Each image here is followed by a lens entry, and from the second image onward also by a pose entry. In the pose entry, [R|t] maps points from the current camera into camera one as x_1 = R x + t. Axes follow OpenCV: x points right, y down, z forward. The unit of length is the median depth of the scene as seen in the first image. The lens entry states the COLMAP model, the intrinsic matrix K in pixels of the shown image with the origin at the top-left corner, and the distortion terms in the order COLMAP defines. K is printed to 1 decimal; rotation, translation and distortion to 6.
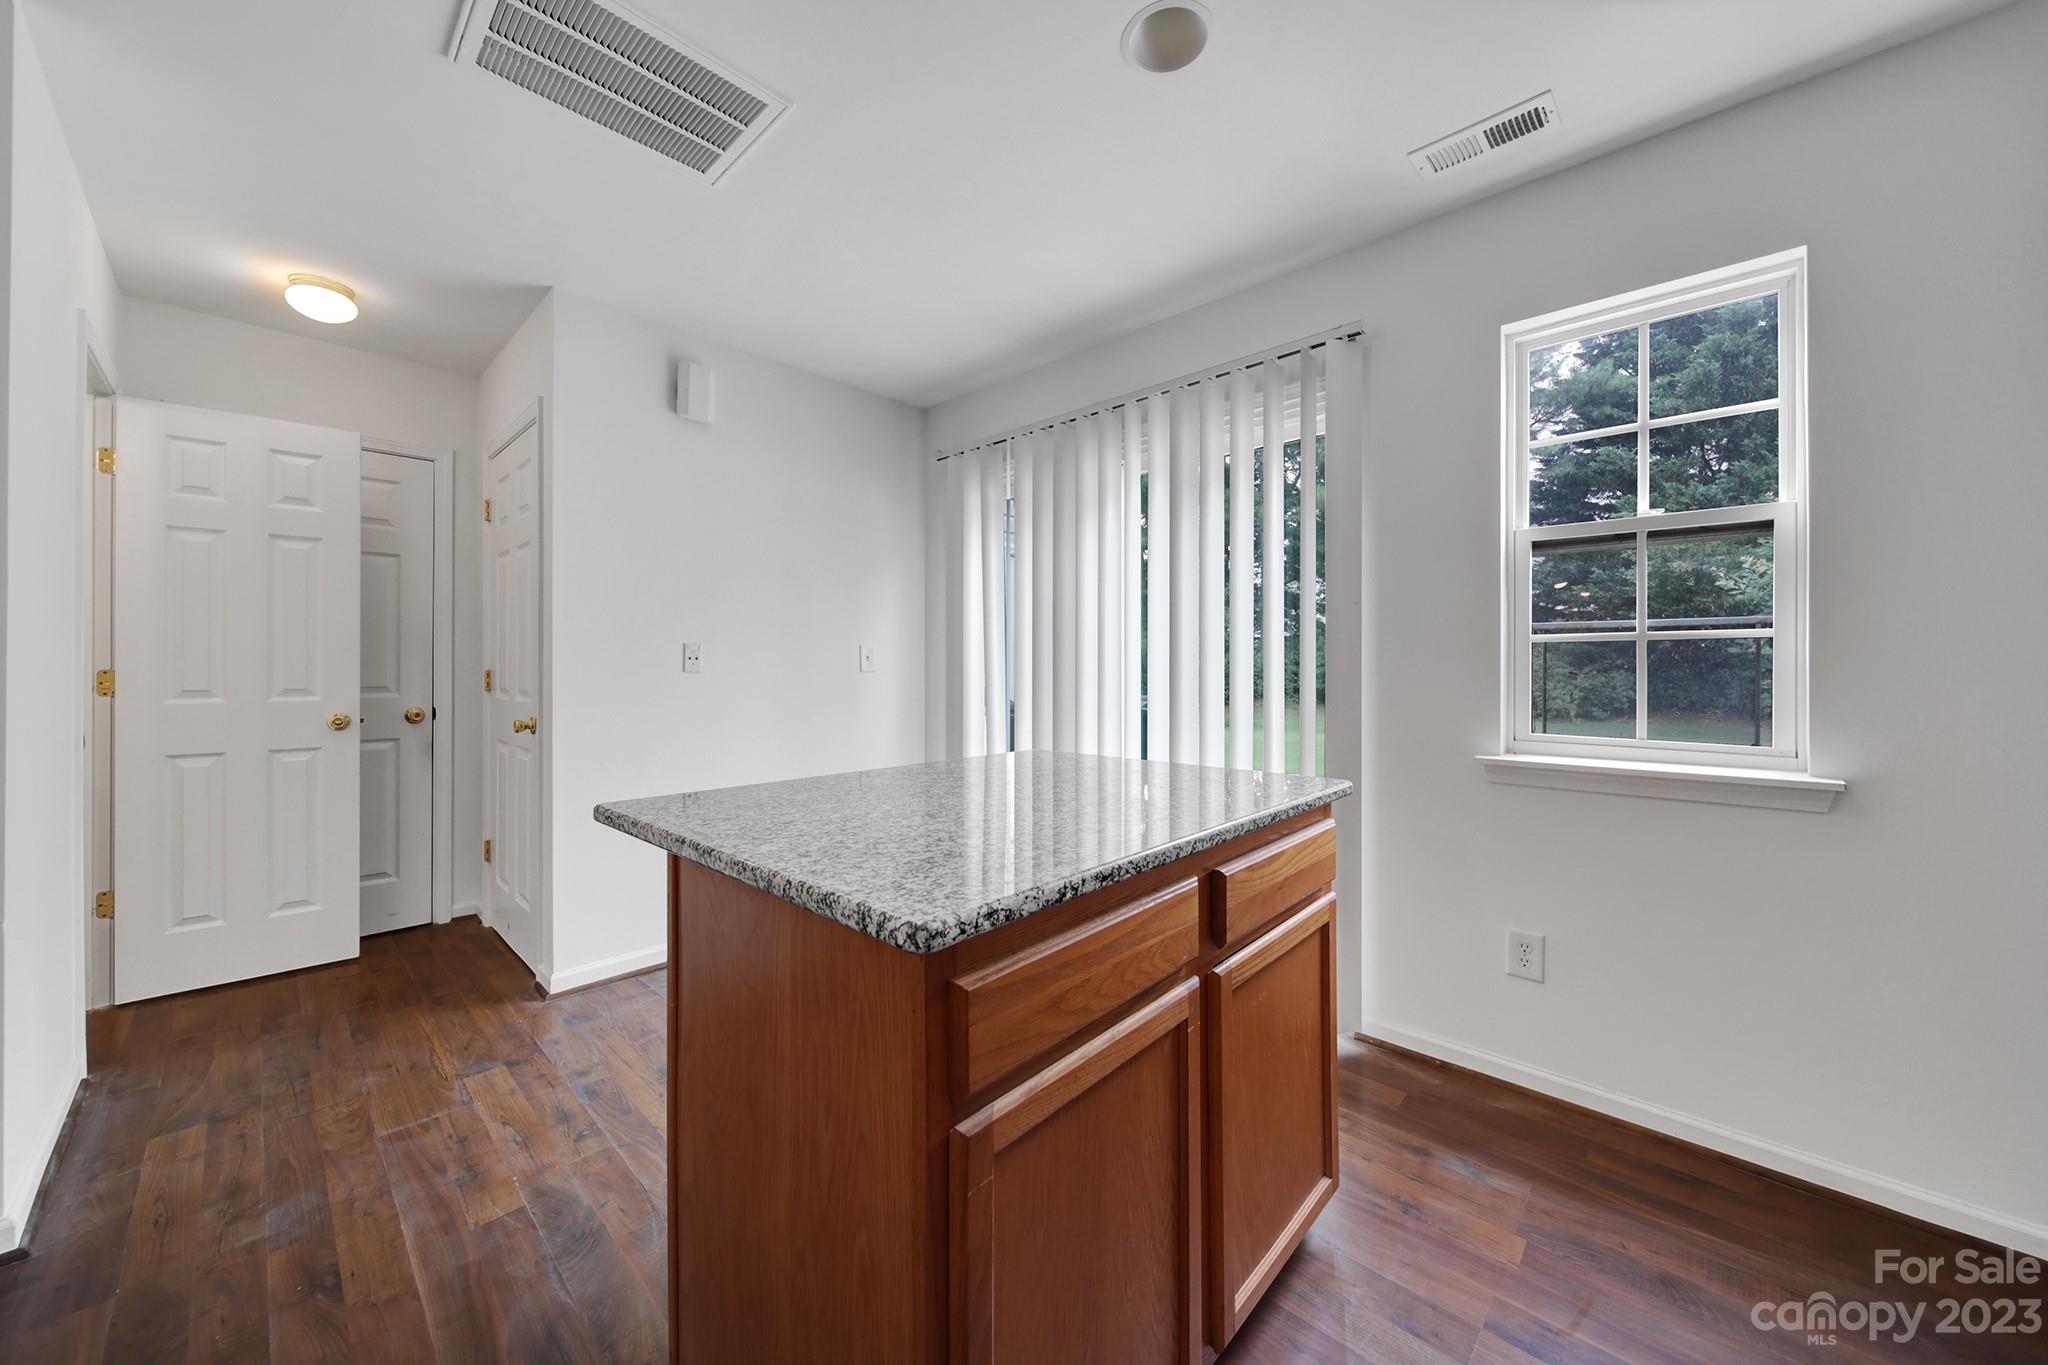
lens RADIAL K [[726.1, 0, 1025.6], [0, 726.1, 678.5], [0, 0, 1]] dist [0.001126, -0.000030]
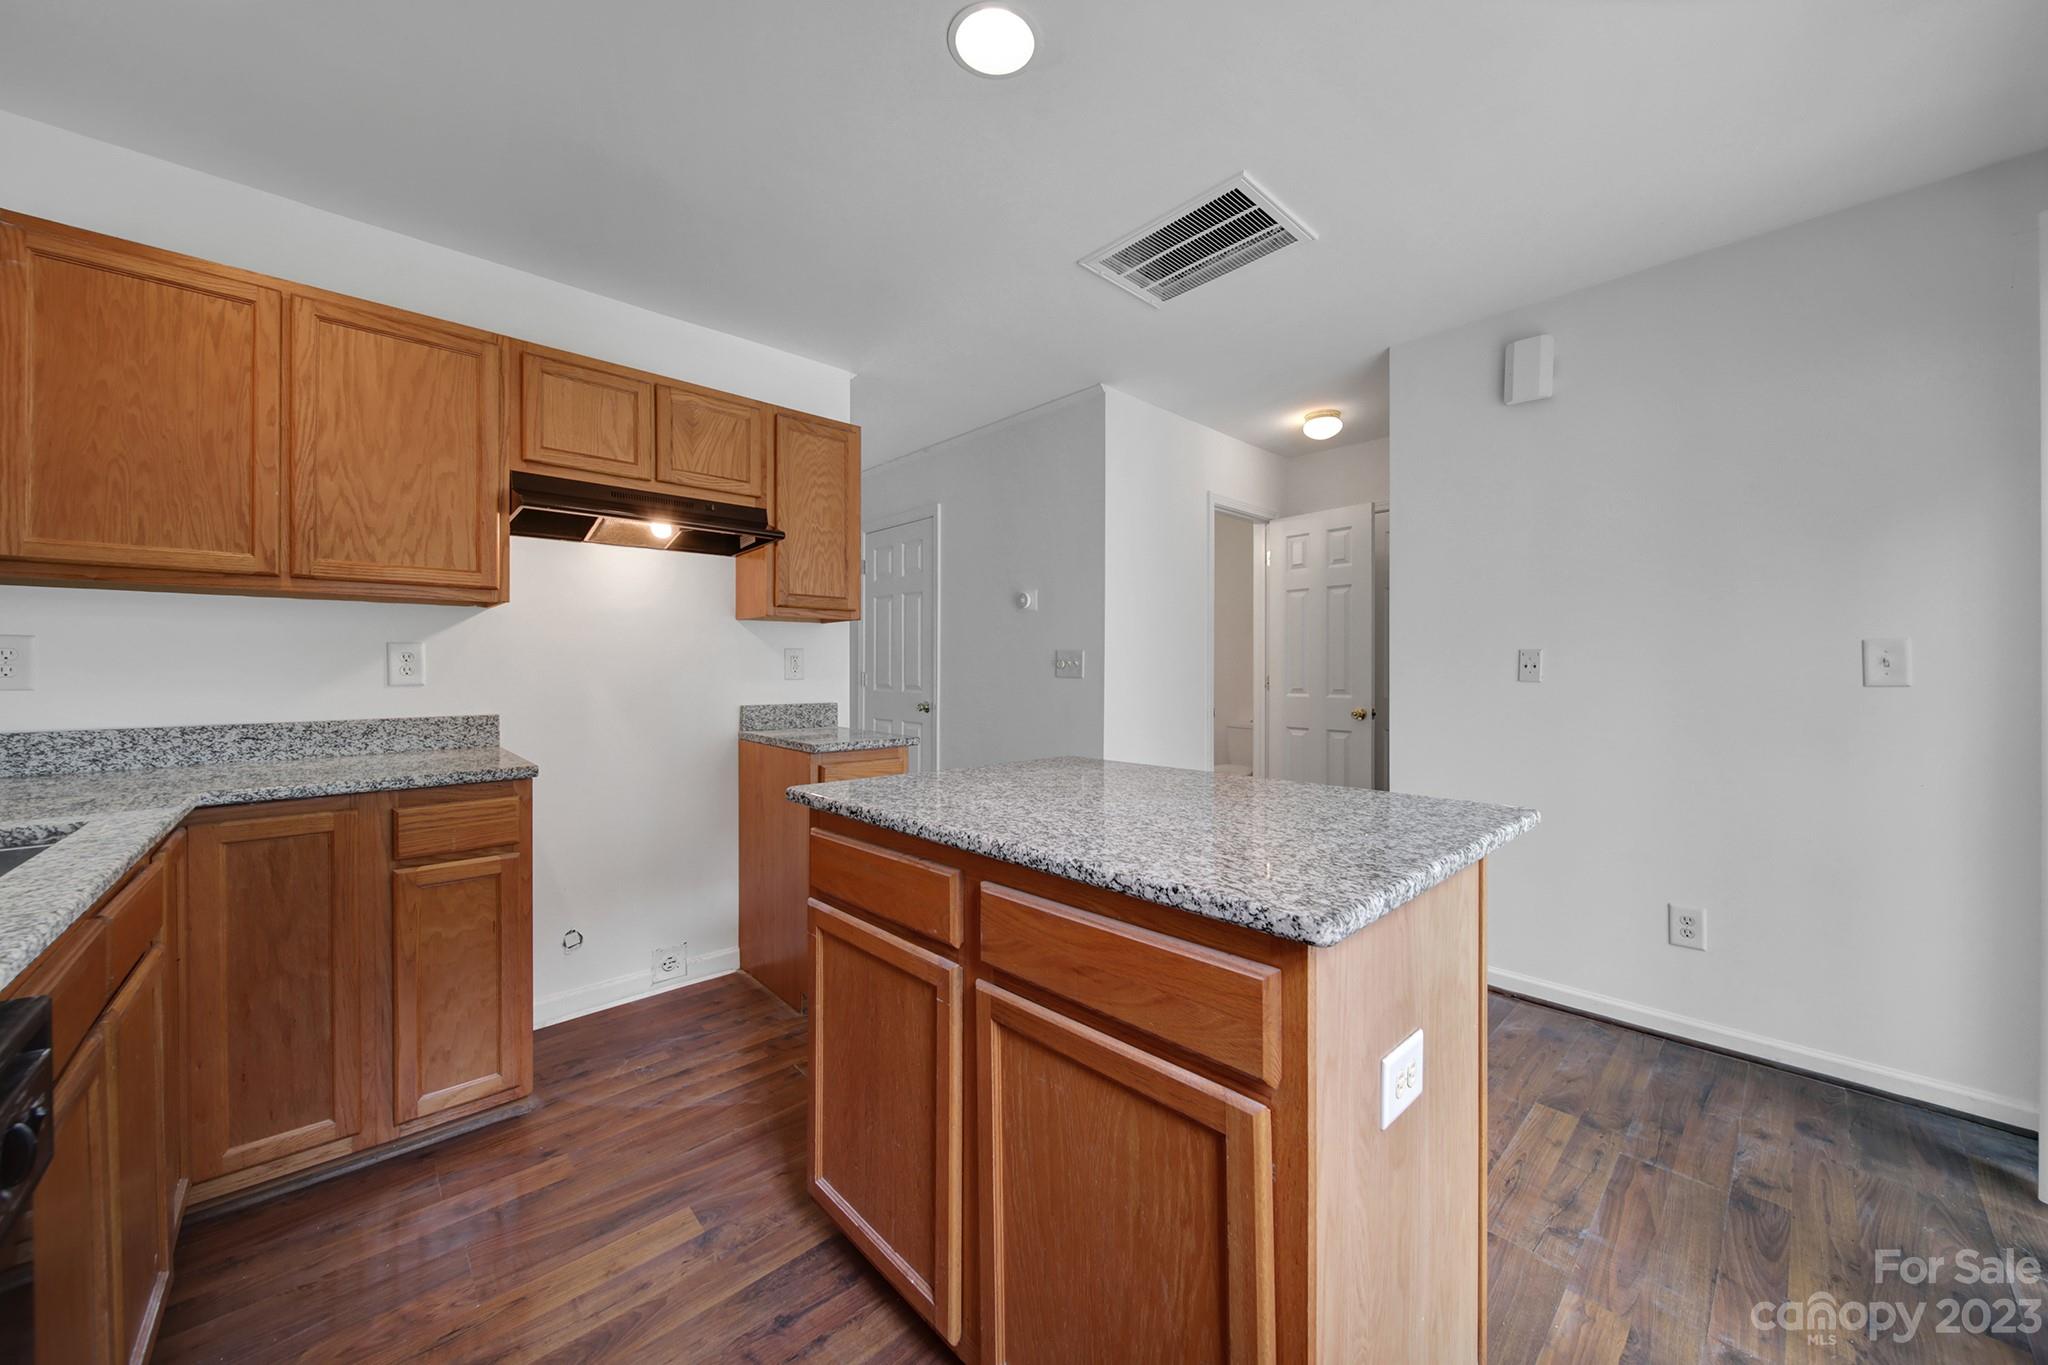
lens RADIAL K [[739.5, 0, 1025.8], [0, 739.5, 669.4], [0, 0, 1]] dist [0.001215, 0.000005]
pose [[-0.062341, -0.003367, -0.998049, 0.784411], [-0.022027, 0.999755, -0.001997, -0.012921], [0.997812, 0.021859, -0.062400, 0.701349]]
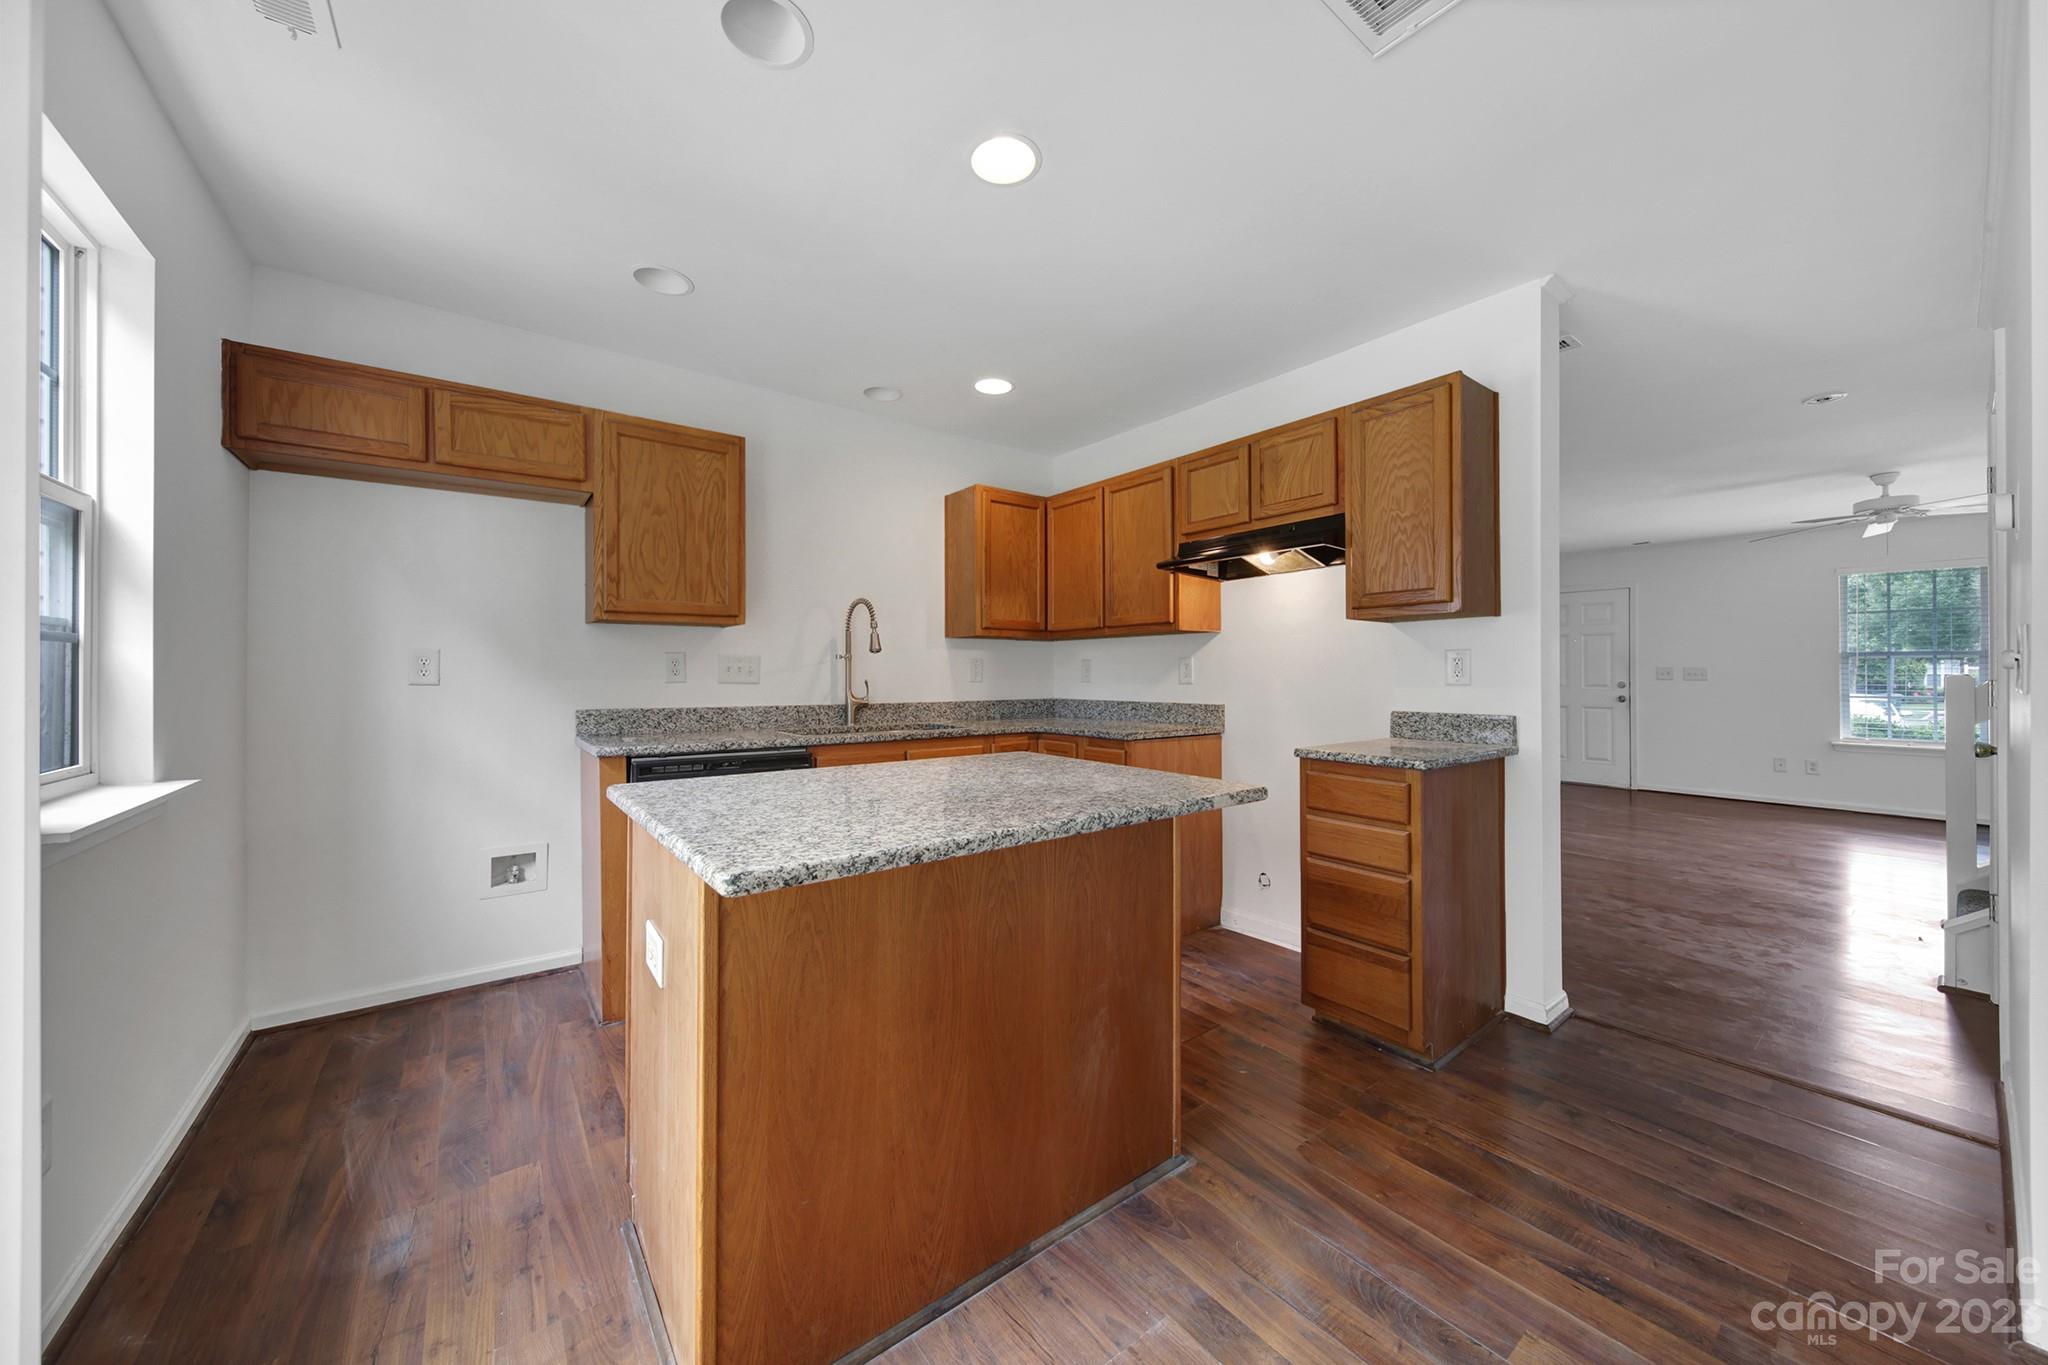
lens RADIAL K [[726.1, 0, 1025.6], [0, 726.1, 678.5], [0, 0, 1]] dist [0.001126, -0.000030]
pose [[-0.987335, -0.004841, 0.158577, -0.259640], [-0.000604, 0.999642, 0.026758, -0.032713], [-0.158650, 0.026323, -0.986984, 1.621400]]
